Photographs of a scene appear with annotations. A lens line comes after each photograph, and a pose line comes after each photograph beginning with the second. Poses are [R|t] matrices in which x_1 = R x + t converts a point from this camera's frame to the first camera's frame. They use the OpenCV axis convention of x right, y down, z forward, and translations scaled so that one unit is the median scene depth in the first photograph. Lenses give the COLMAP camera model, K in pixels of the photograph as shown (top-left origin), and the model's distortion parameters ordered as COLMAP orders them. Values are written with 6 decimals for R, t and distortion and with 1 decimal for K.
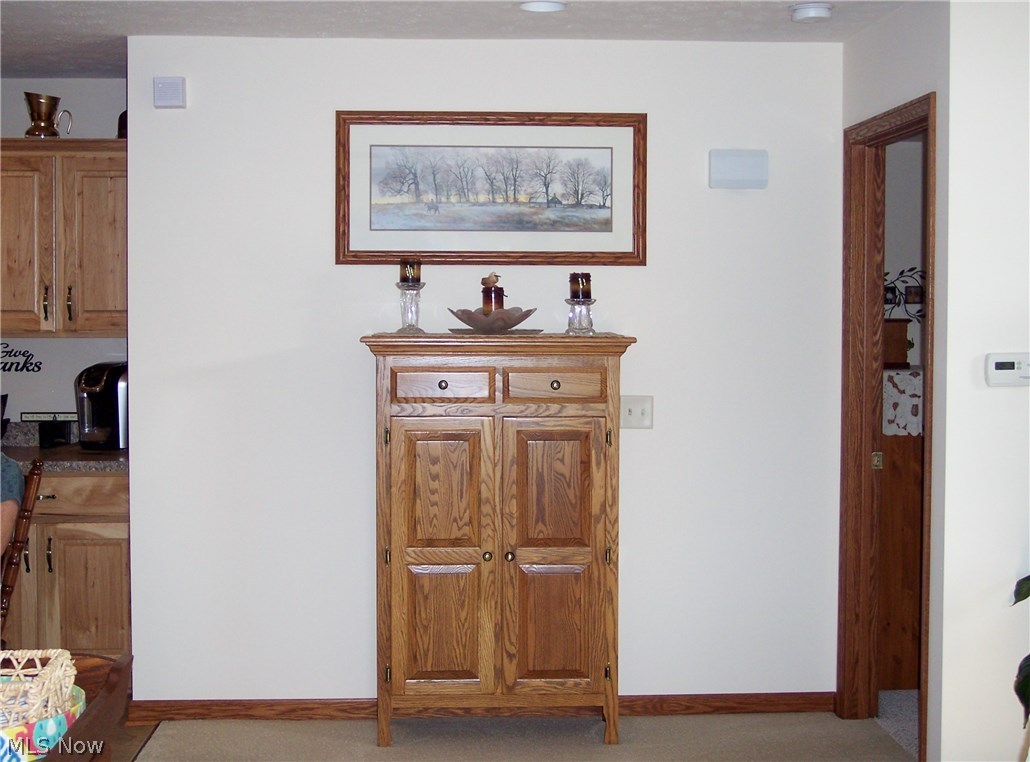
lens RADIAL K [[1720.7, 0, 514.6], [0, 1720.7, 371.8], [0, 0, 1]] dist [-0.018668, 0.000000]
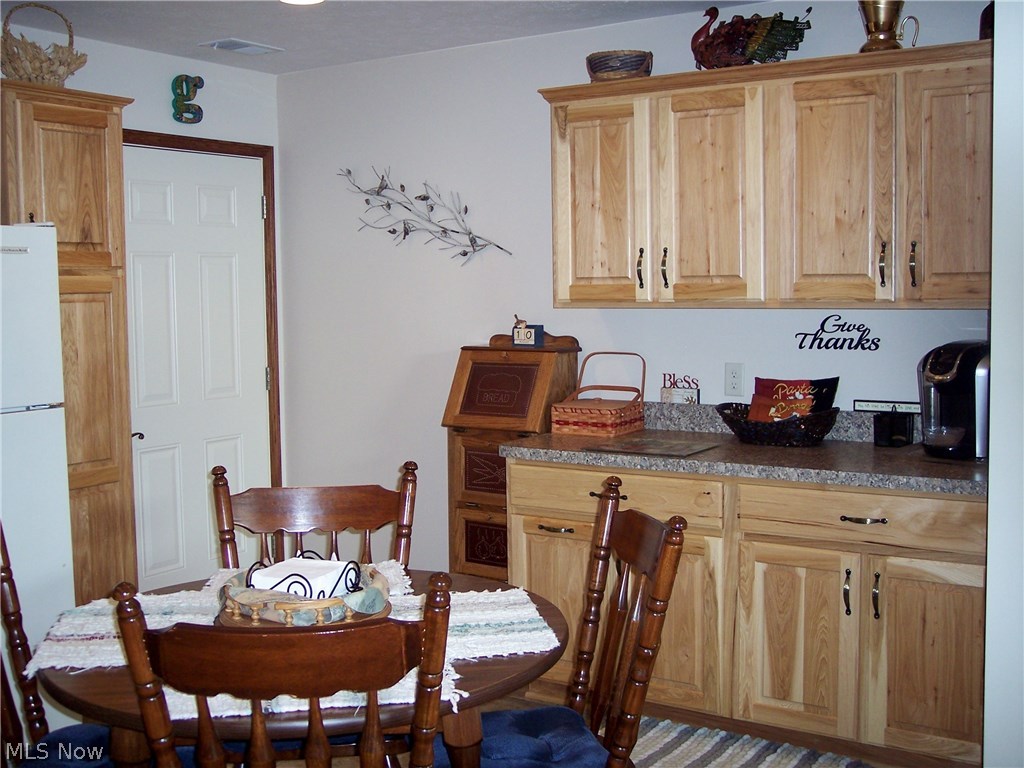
lens RADIAL K [[1164.0, 0, 519.3], [0, 1164.0, 372.8], [0, 0, 1]] dist [-0.077234, 0.000000]
pose [[0.820550, 0.028862, -0.570845, -0.108039], [-0.005866, 0.999097, 0.042083, -0.011979], [0.571544, -0.031183, 0.819979, 0.476105]]
